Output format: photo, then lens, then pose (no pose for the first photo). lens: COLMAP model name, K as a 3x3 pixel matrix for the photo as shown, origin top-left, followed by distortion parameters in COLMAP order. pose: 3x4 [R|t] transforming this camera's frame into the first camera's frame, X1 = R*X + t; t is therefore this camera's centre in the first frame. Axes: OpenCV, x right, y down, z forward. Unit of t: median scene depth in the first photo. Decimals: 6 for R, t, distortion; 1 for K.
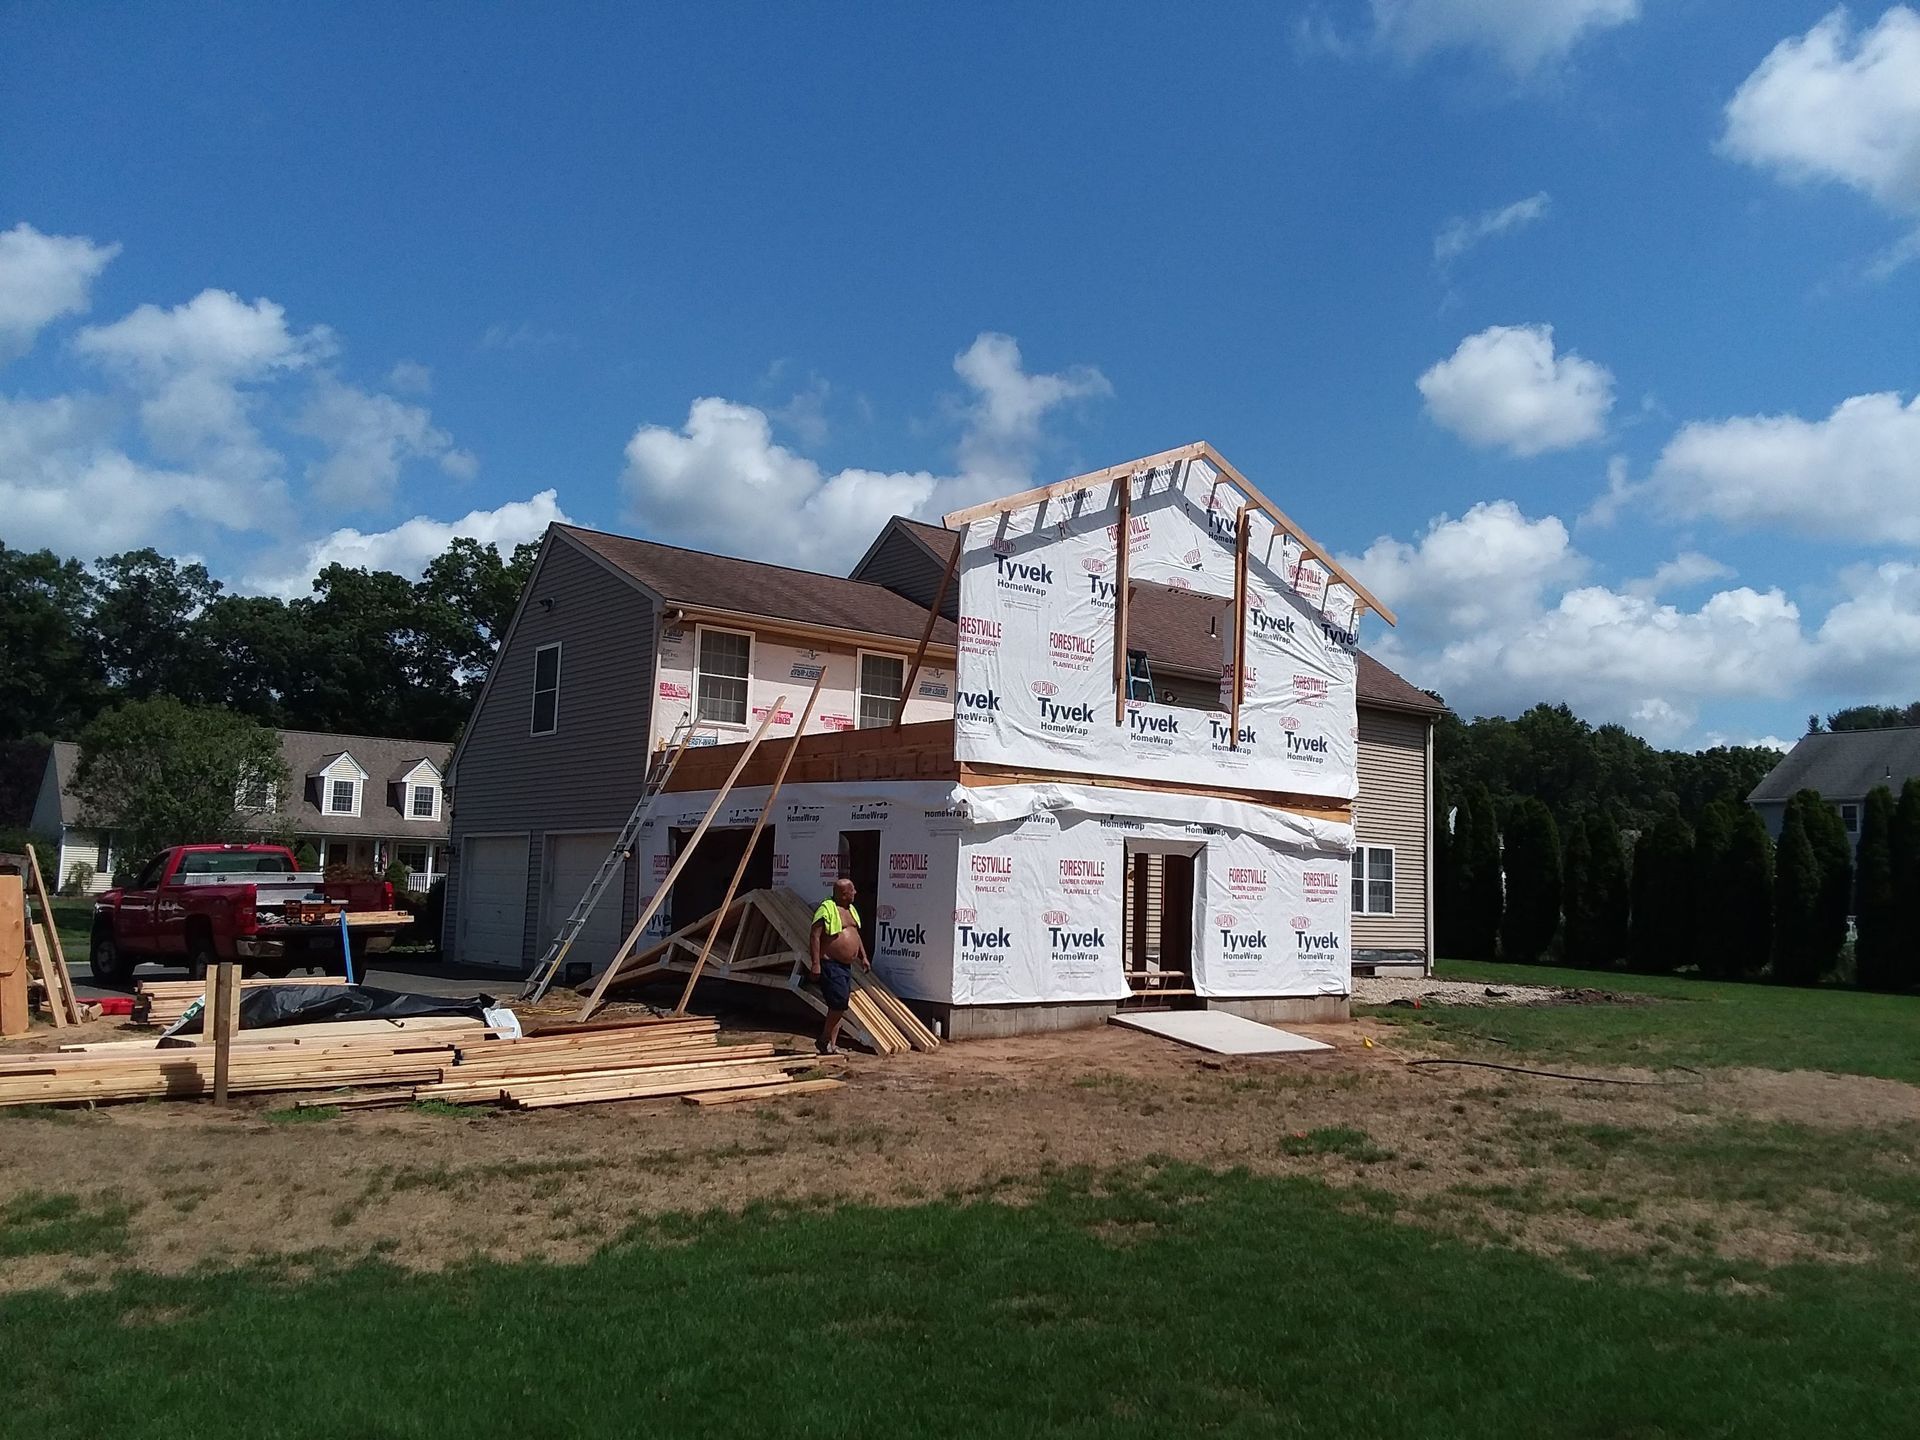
lens RADIAL K [[1521.7, 0, 960.0], [0, 1521.7, 720.0], [0, 0, 1]] dist [0.058638, -0.005840]
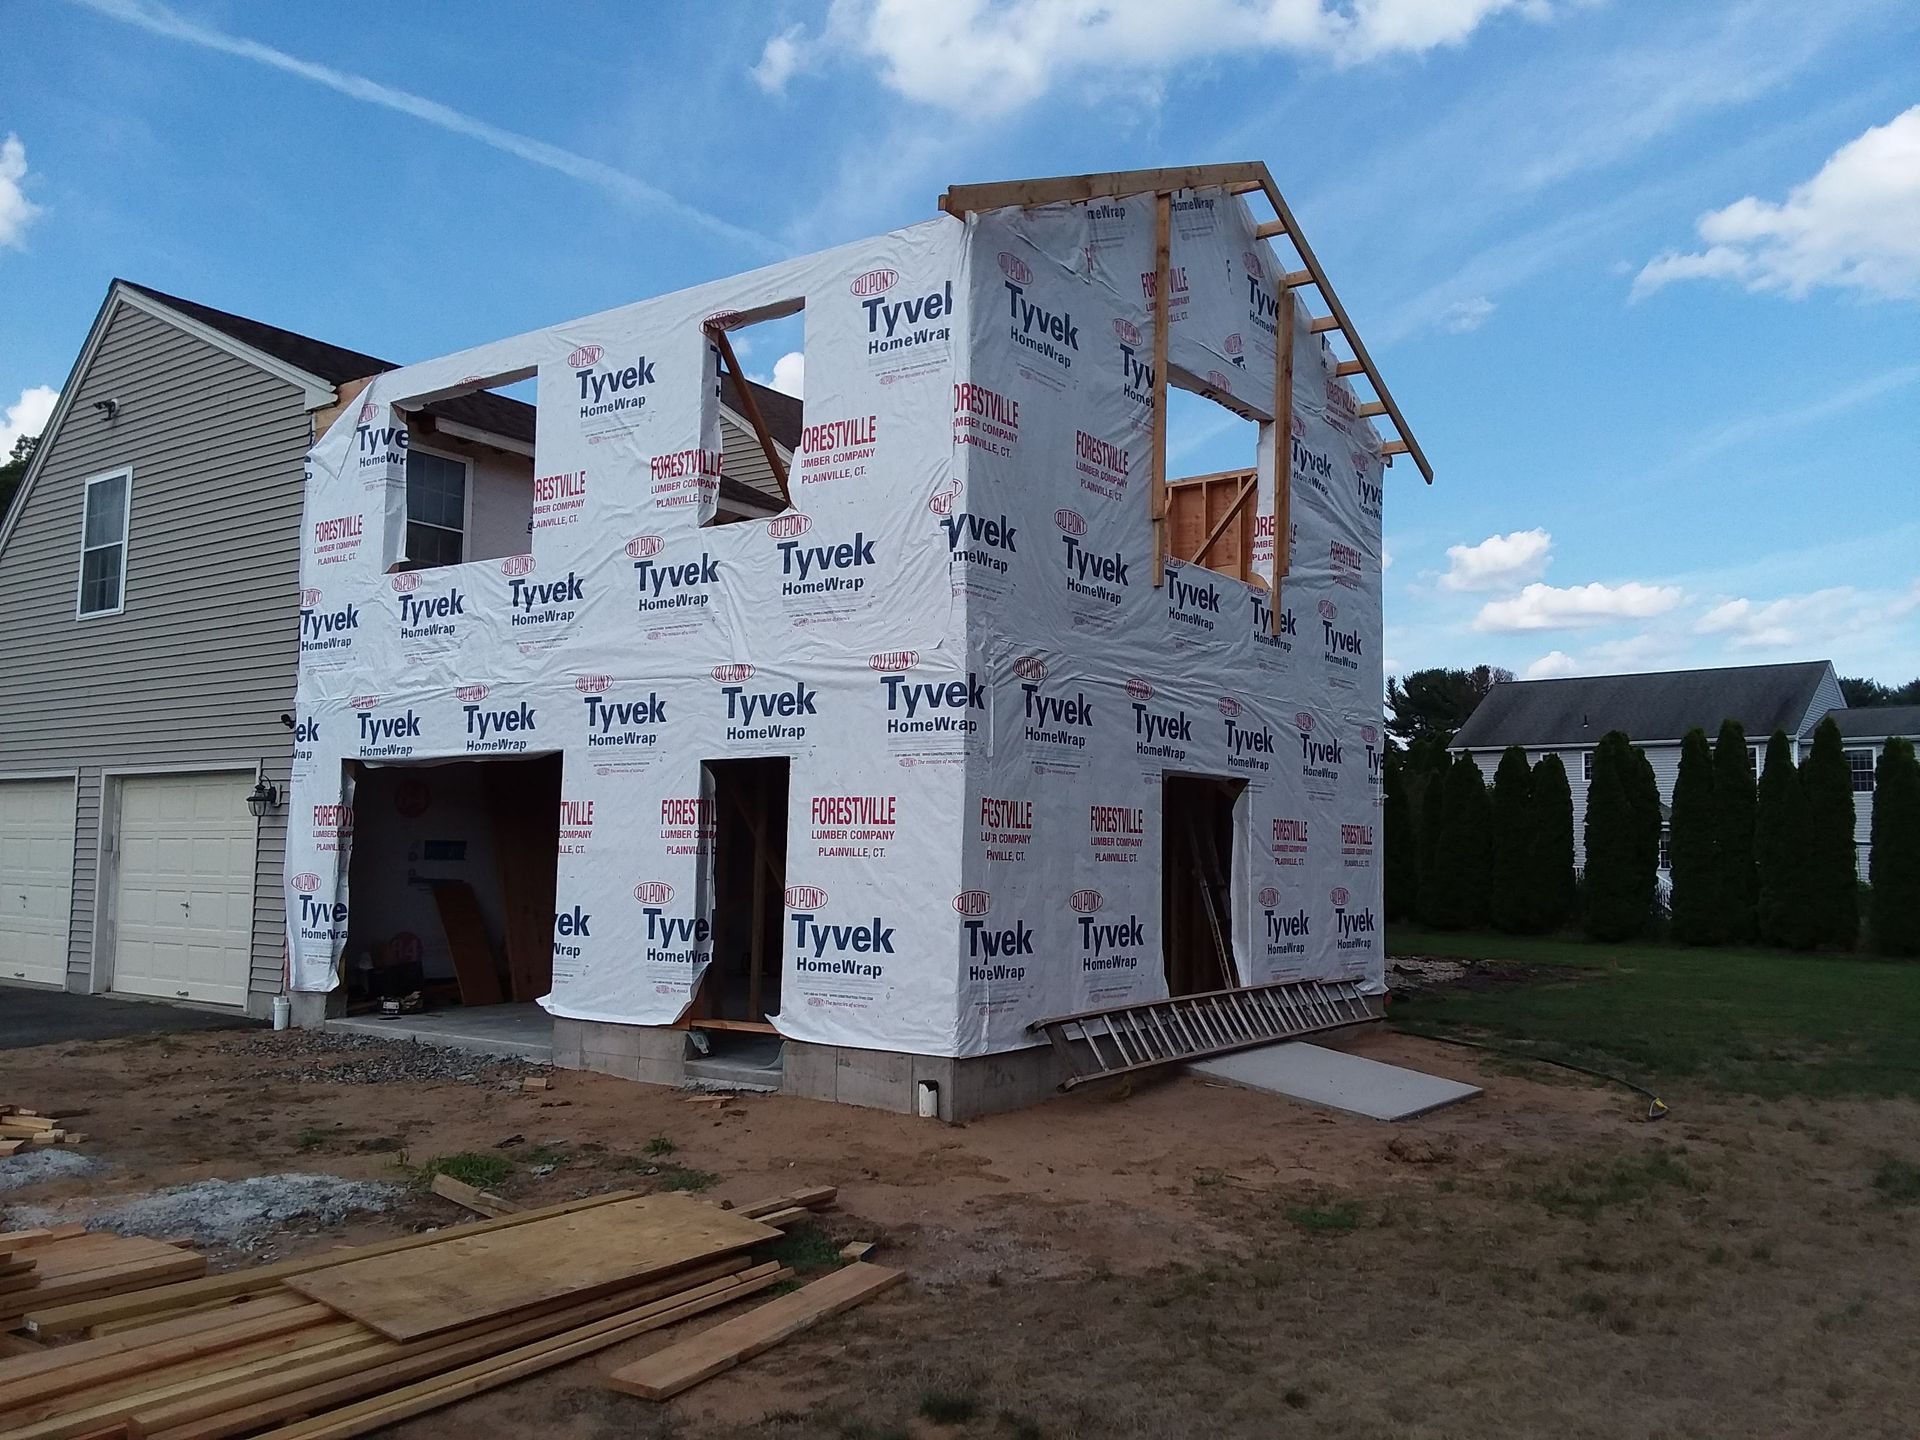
lens RADIAL K [[1521.7, 0, 960.0], [0, 1521.7, 720.0], [0, 0, 1]] dist [0.058638, -0.005840]
pose [[0.964997, 0.009431, 0.262093, -0.139693], [-0.016920, 0.999510, 0.026332, 0.041157], [-0.261716, -0.029845, 0.964683, 0.414872]]
